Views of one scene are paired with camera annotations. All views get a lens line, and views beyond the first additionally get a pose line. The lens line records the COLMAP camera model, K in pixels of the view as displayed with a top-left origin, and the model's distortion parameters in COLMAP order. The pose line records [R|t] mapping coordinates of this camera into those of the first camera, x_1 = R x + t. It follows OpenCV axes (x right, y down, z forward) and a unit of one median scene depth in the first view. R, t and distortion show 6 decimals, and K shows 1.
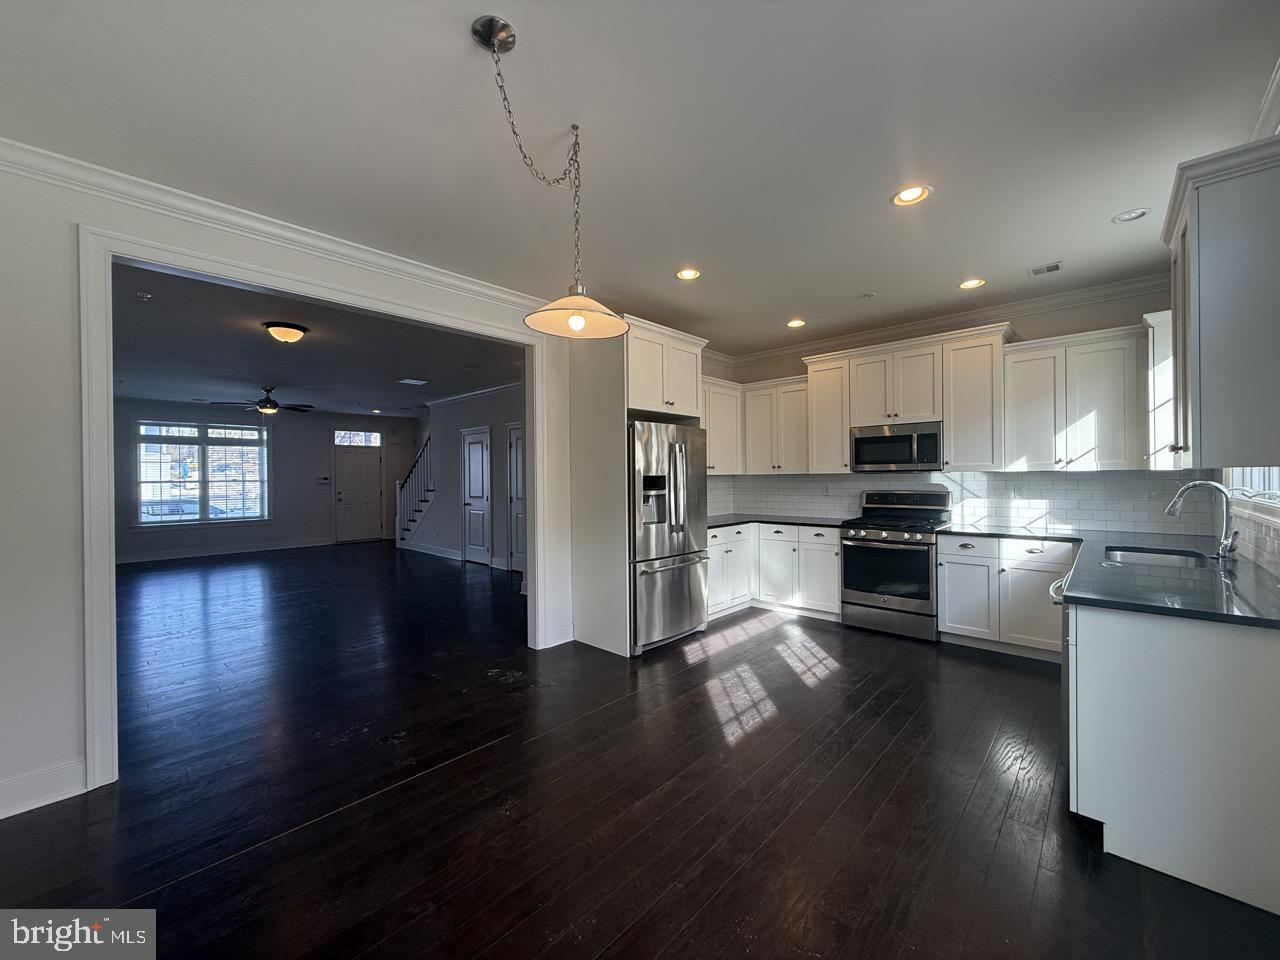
lens RADIAL K [[509.5, 0, 633.5], [0, 509.5, 477.6], [0, 0, 1]] dist [-0.001673, -0.000293]
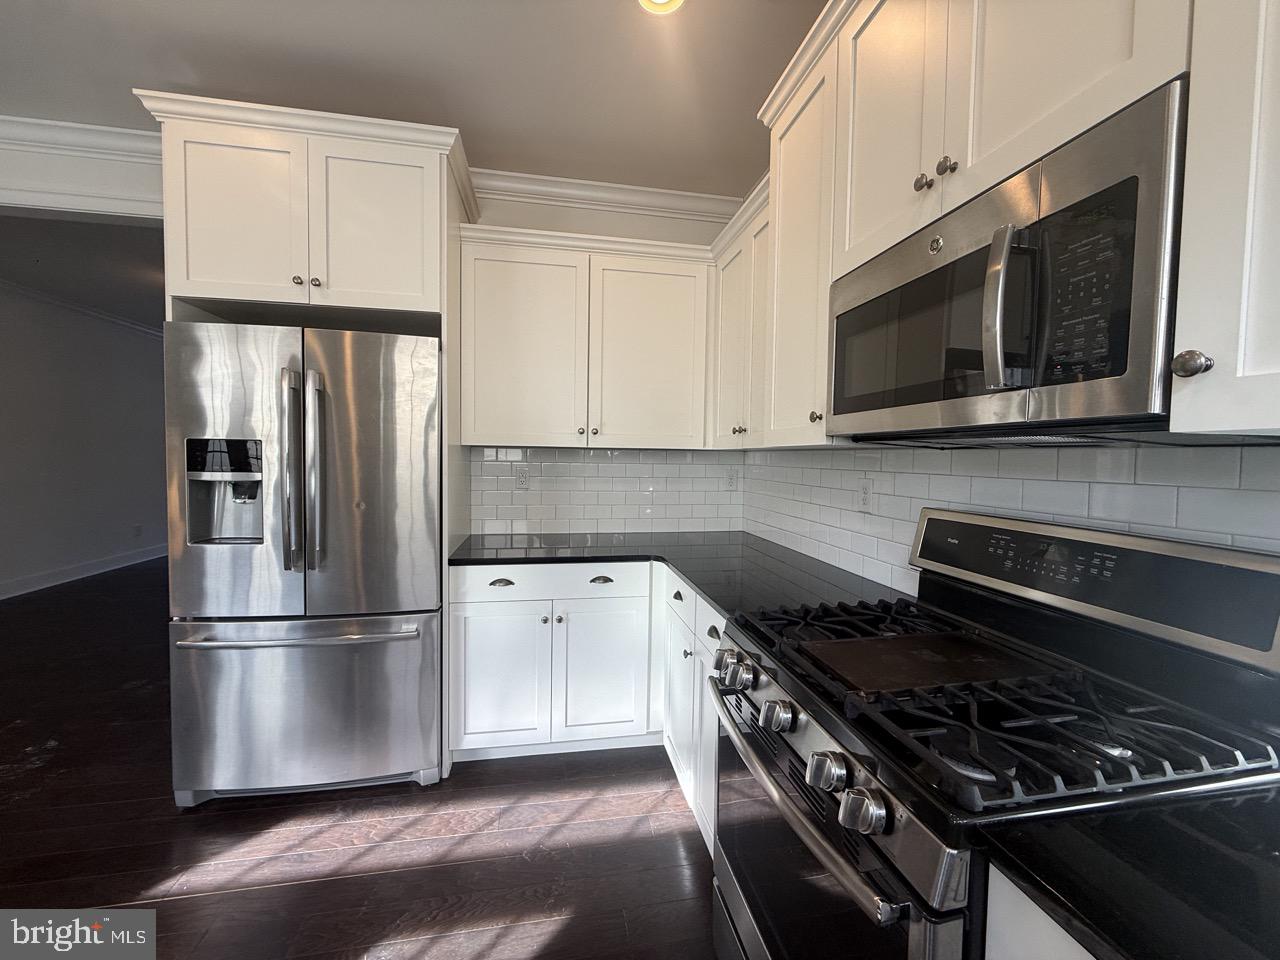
lens RADIAL K [[509.5, 0, 631.9], [0, 509.5, 480.4], [0, 0, 1]] dist [-0.001673, -0.000293]
pose [[0.807011, 0.050547, -0.588369, 0.600848], [-0.024478, 0.998337, 0.052193, -0.000931], [0.590029, -0.027718, 0.806906, 0.832081]]
